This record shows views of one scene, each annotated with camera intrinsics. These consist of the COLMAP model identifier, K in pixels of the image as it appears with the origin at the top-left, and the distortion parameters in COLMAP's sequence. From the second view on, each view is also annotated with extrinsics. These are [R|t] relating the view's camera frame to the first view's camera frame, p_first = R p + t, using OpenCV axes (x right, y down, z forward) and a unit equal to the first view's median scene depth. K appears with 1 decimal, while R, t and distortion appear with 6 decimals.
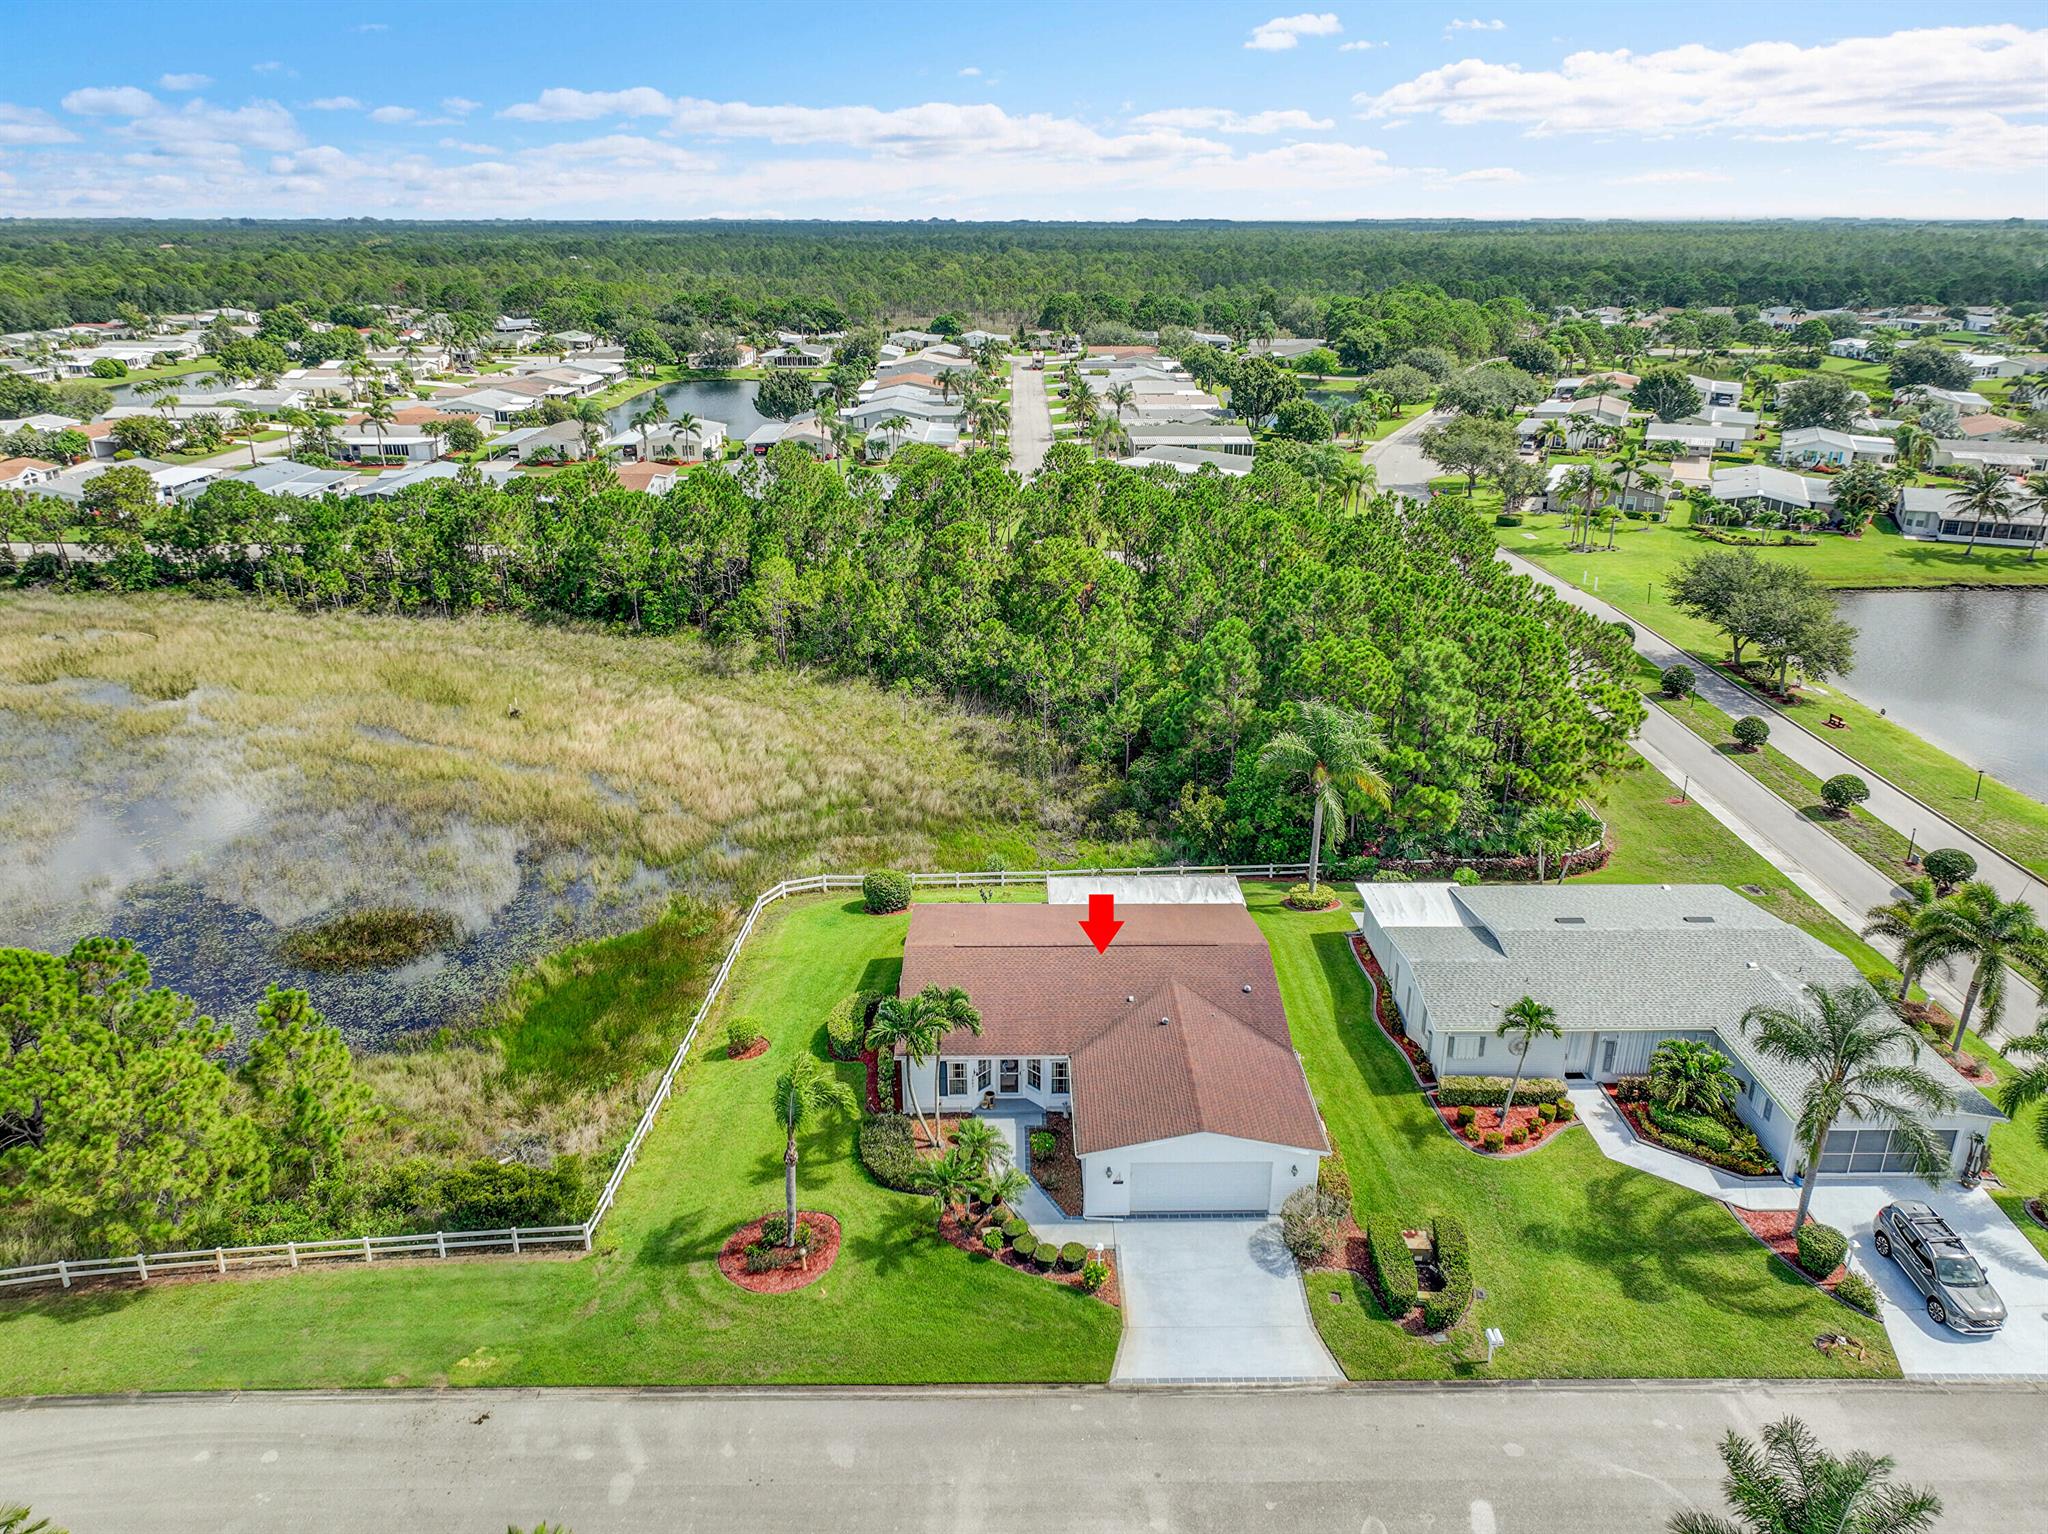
lens RADIAL K [[1439.2, 0, 1028.3], [0, 1439.2, 770.2], [0, 0, 1]] dist [-0.006083, 0.027369]
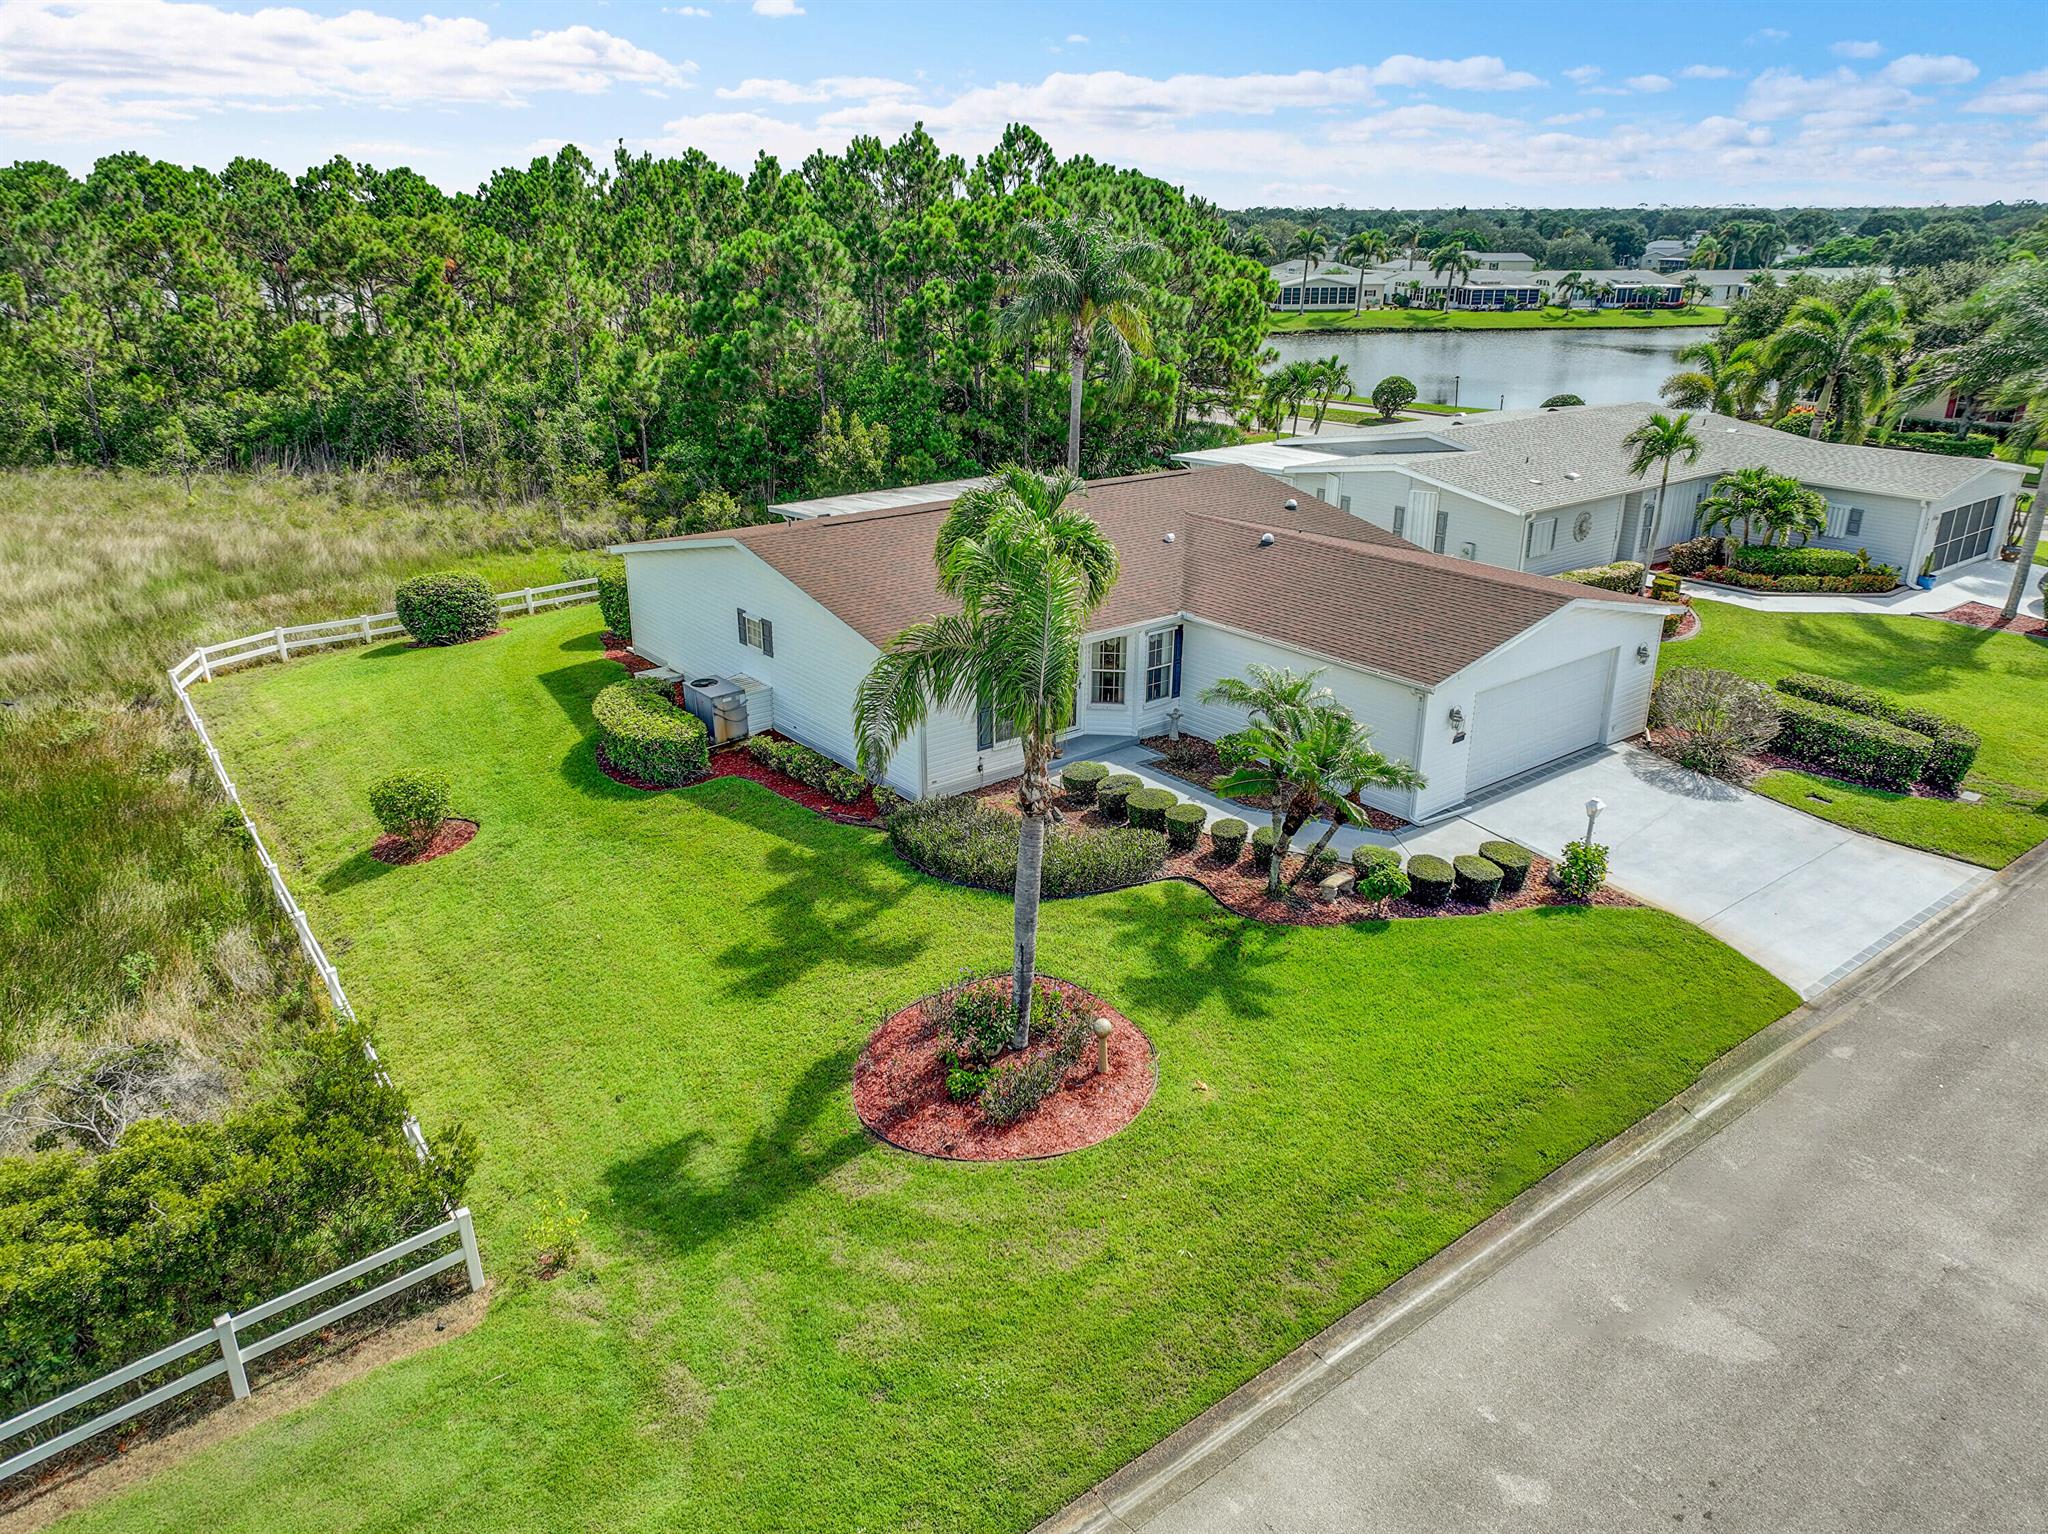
lens RADIAL K [[1439.2, 0, 1028.3], [0, 1439.2, 770.2], [0, 0, 1]] dist [-0.006083, 0.027369]
pose [[0.787832, -0.222308, 0.574369, -0.369782], [0.220466, 0.972581, 0.074034, 0.223821], [-0.575078, 0.068303, 0.815242, 0.658229]]
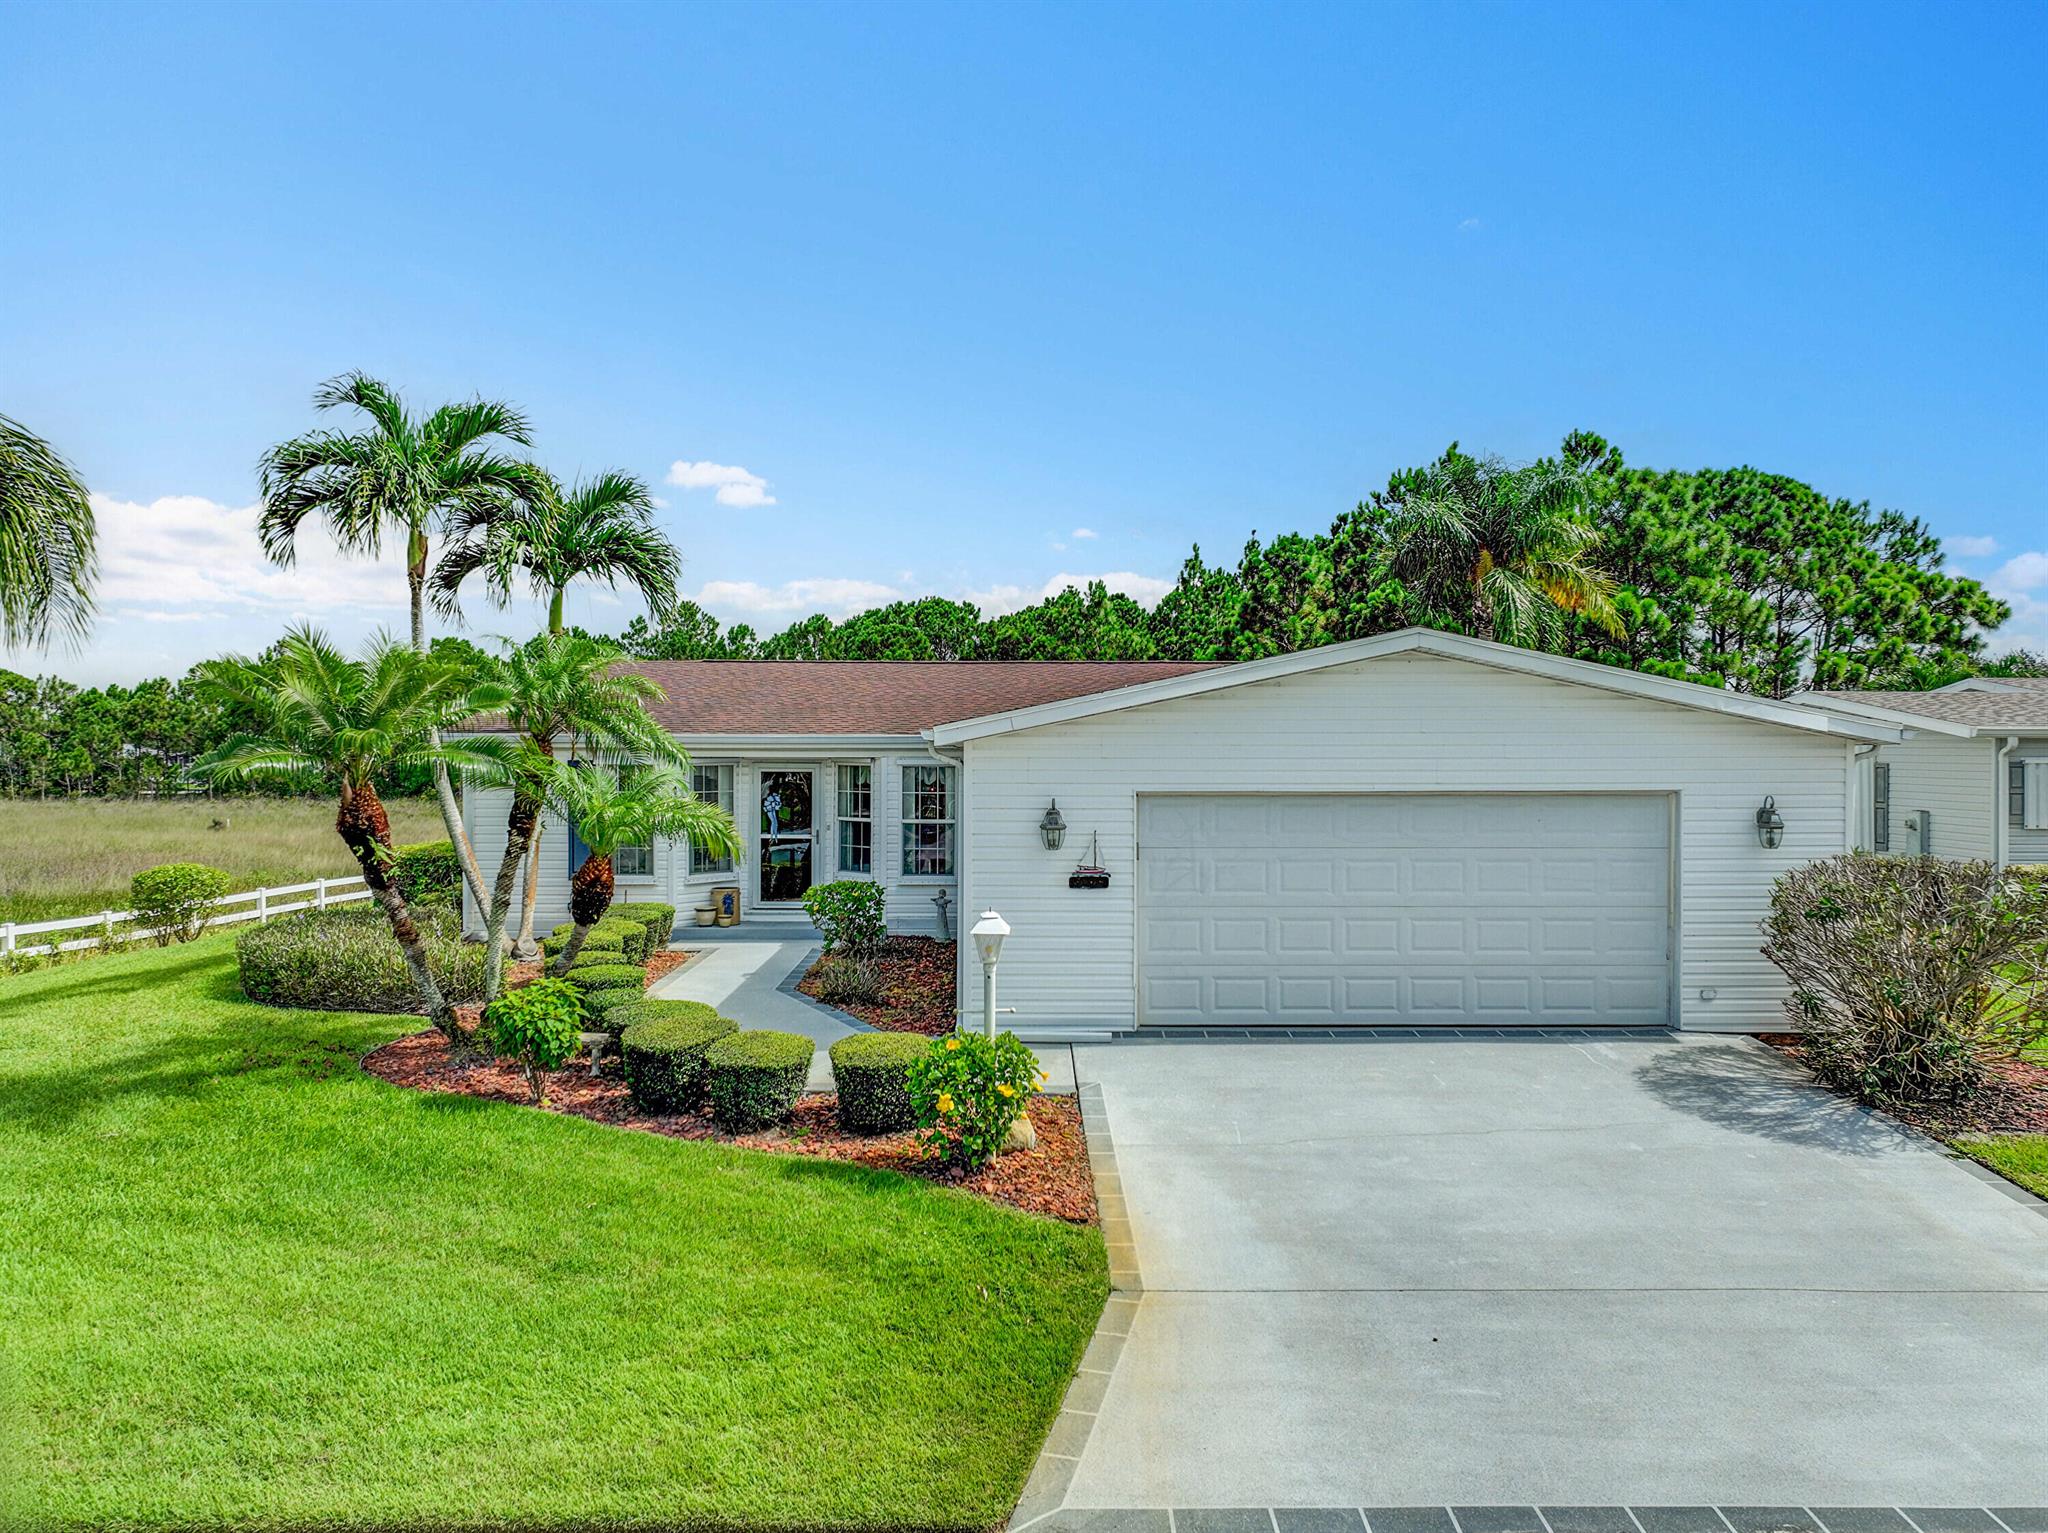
lens RADIAL K [[1439.2, 0, 1028.3], [0, 1439.2, 769.7], [0, 0, 1]] dist [-0.006083, 0.027369]
pose [[1.000000, -0.000865, 0.000331, 0.051334], [0.000926, 0.936633, -0.350310, 0.357990], [-0.000007, 0.350310, 0.936634, 0.749228]]
